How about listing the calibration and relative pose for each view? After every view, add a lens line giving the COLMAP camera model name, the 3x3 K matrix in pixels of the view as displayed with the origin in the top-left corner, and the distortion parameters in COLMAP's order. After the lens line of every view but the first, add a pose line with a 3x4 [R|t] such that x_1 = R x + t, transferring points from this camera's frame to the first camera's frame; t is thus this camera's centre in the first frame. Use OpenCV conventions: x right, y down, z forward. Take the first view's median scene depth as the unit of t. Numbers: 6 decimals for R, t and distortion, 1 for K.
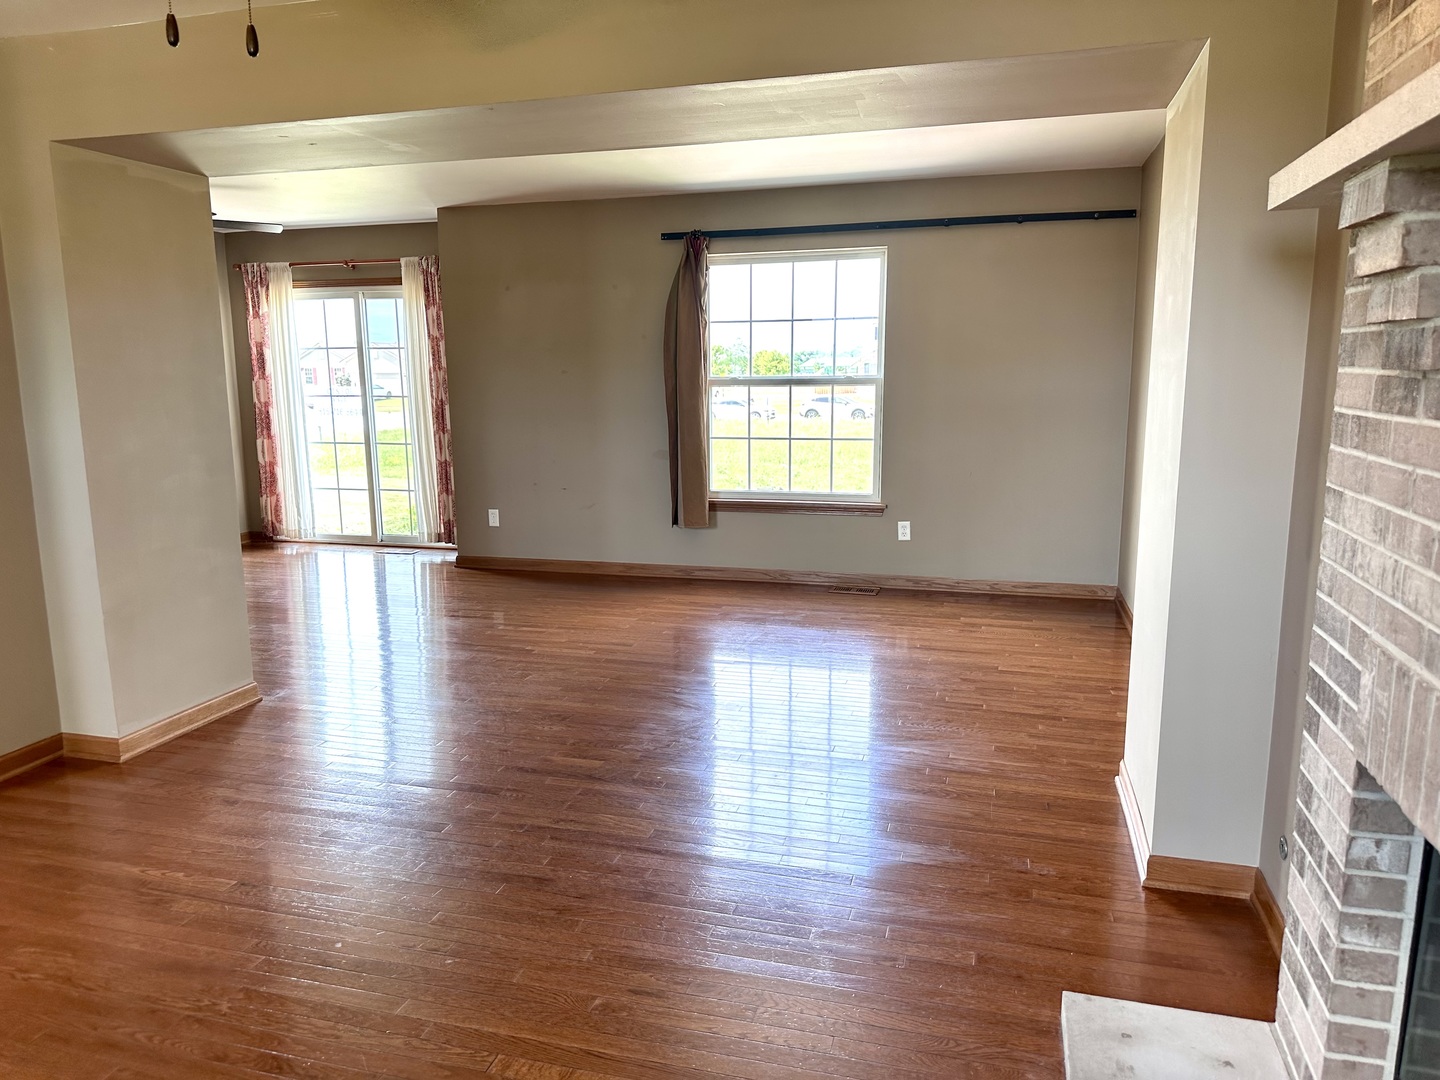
lens RADIAL K [[1009.2, 0, 720.0], [0, 1009.2, 540.0], [0, 0, 1]] dist [0.133215, -0.181206]
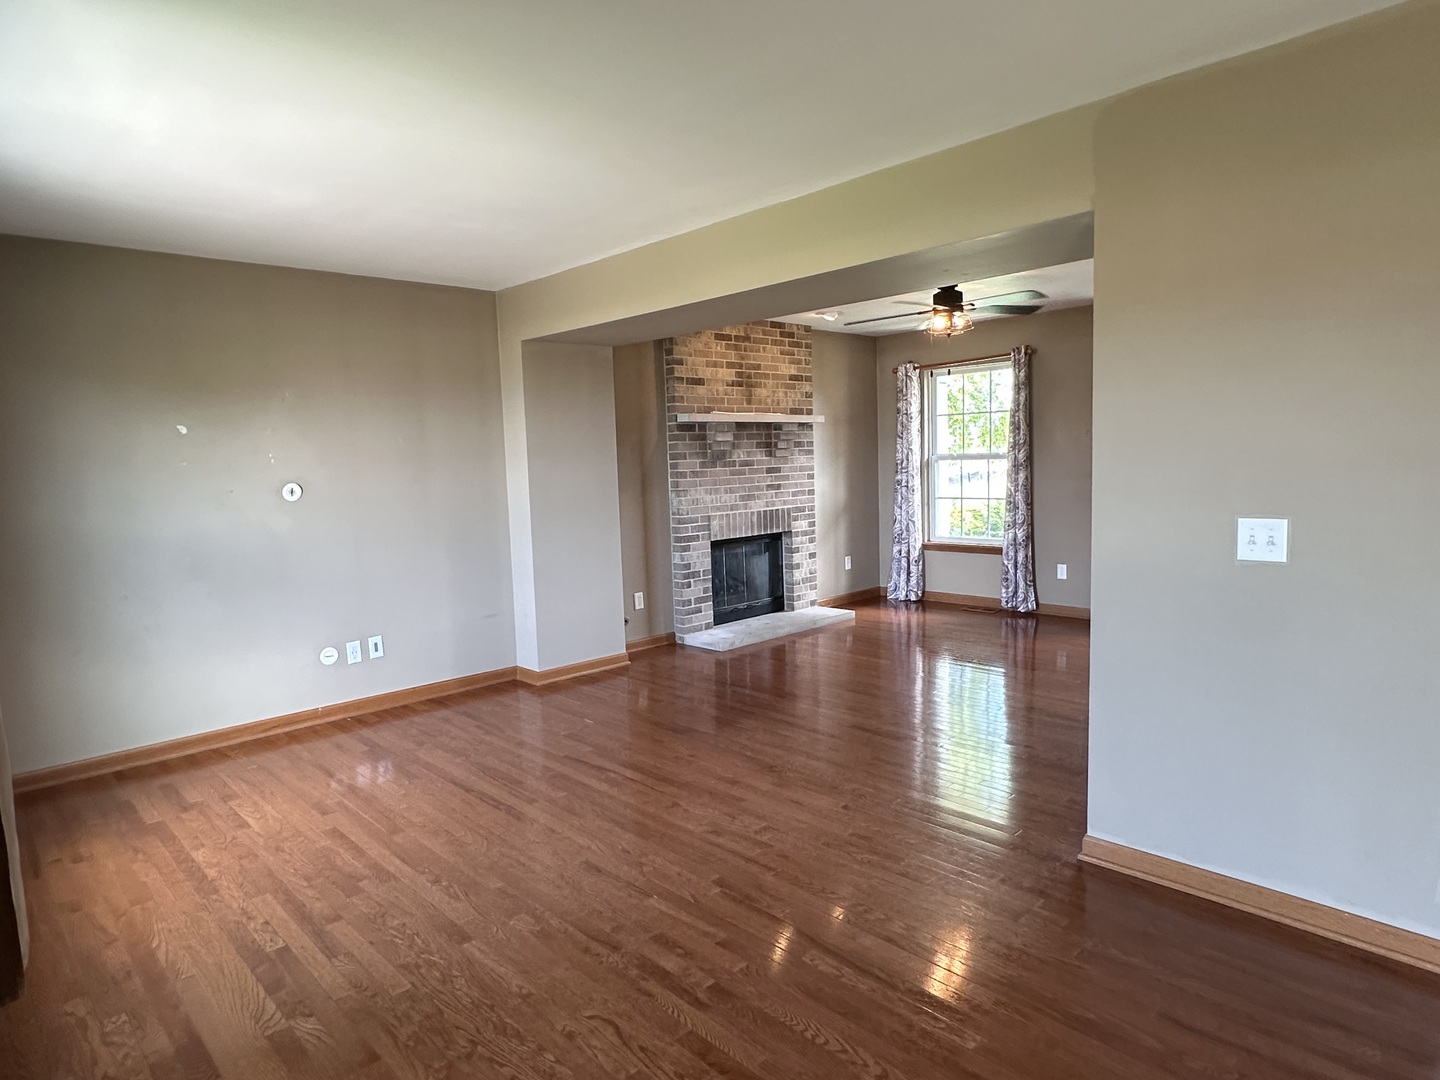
lens RADIAL K [[855.4, 0, 720.0], [0, 855.4, 540.0], [0, 0, 1]] dist [0.000401, 0.000453]
pose [[-0.860611, -0.015693, 0.509021, -0.449875], [0.121838, 0.964154, 0.235718, -0.227995], [-0.494473, 0.264880, -0.827849, 1.349971]]
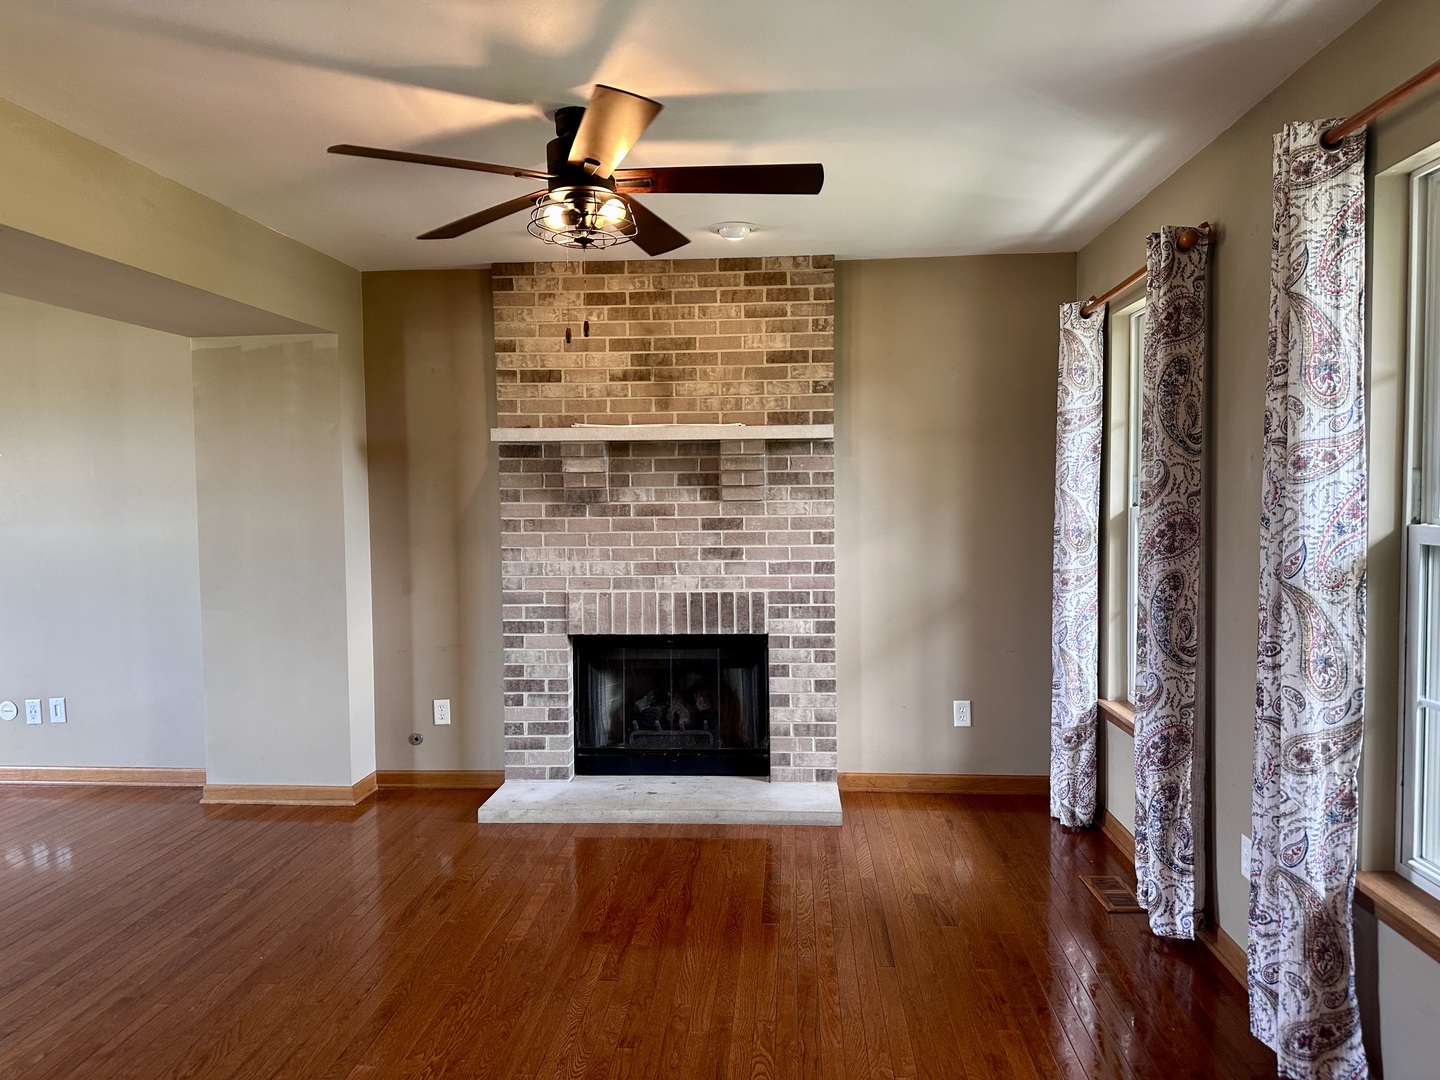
lens RADIAL K [[1009.2, 0, 720.0], [0, 1009.2, 540.0], [0, 0, 1]] dist [0.133215, -0.181206]
pose [[-0.201318, -0.042634, 0.978598, -0.711921], [0.174581, 0.981495, 0.078676, -0.064386], [-0.963843, 0.186684, -0.190149, 0.347474]]
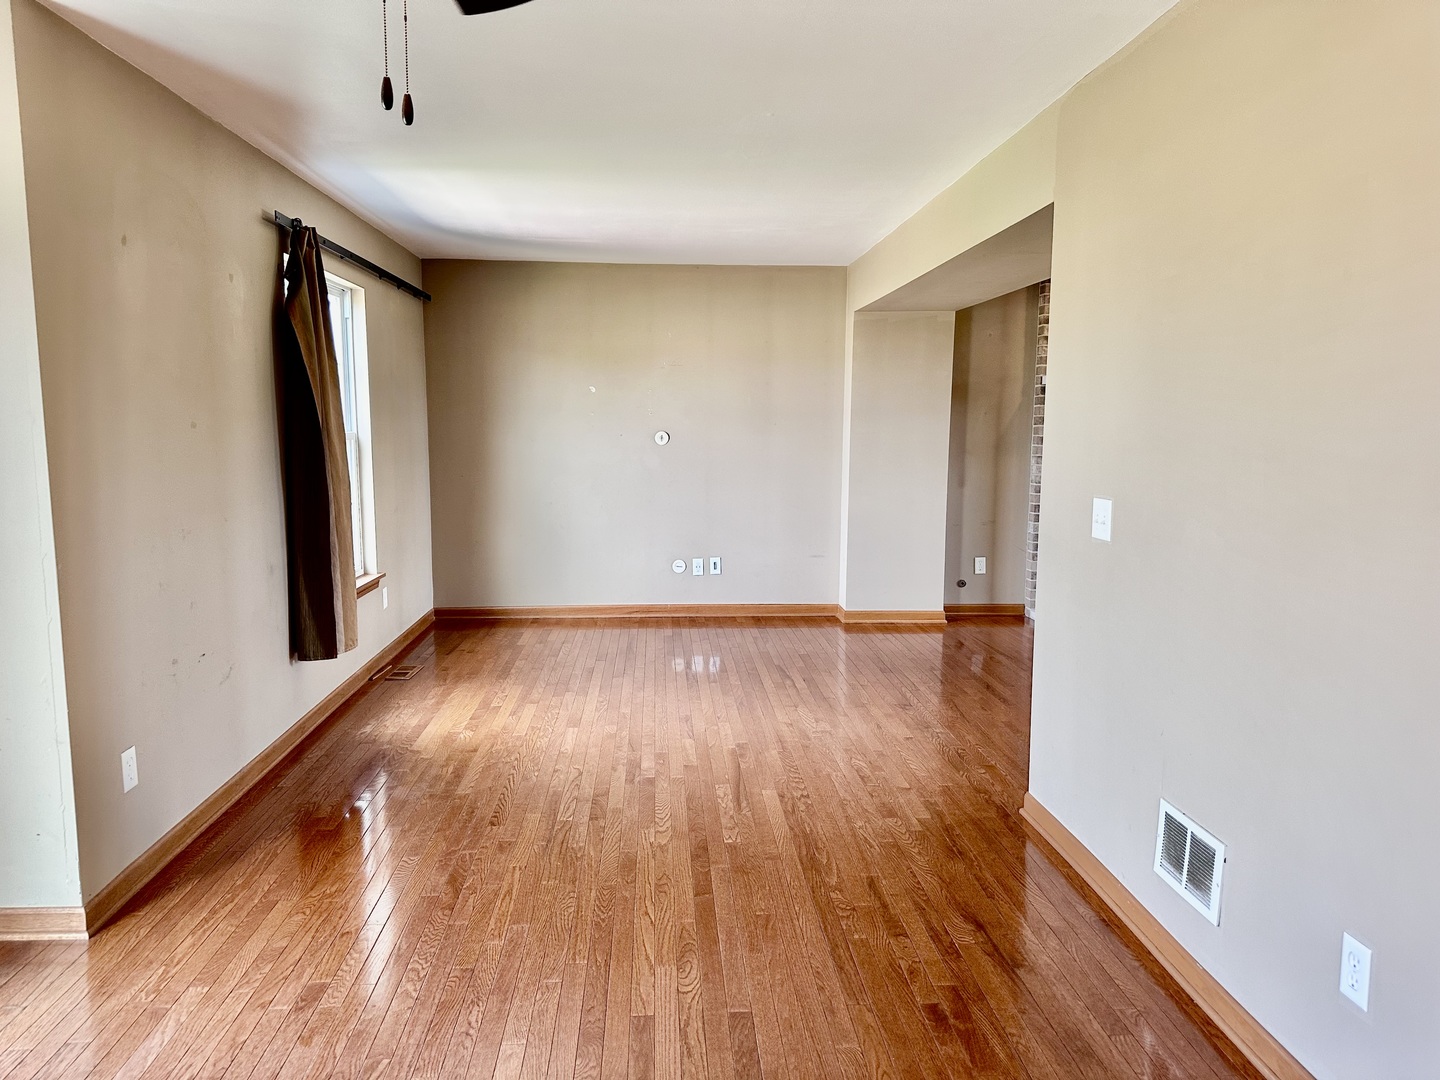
lens RADIAL K [[1009.2, 0, 720.0], [0, 1009.2, 540.0], [0, 0, 1]] dist [0.133215, -0.181206]
pose [[-0.331204, -0.105372, 0.937657, -0.943341], [0.153653, 0.974457, 0.163782, -0.199688], [-0.930964, 0.198319, -0.306553, 1.202536]]
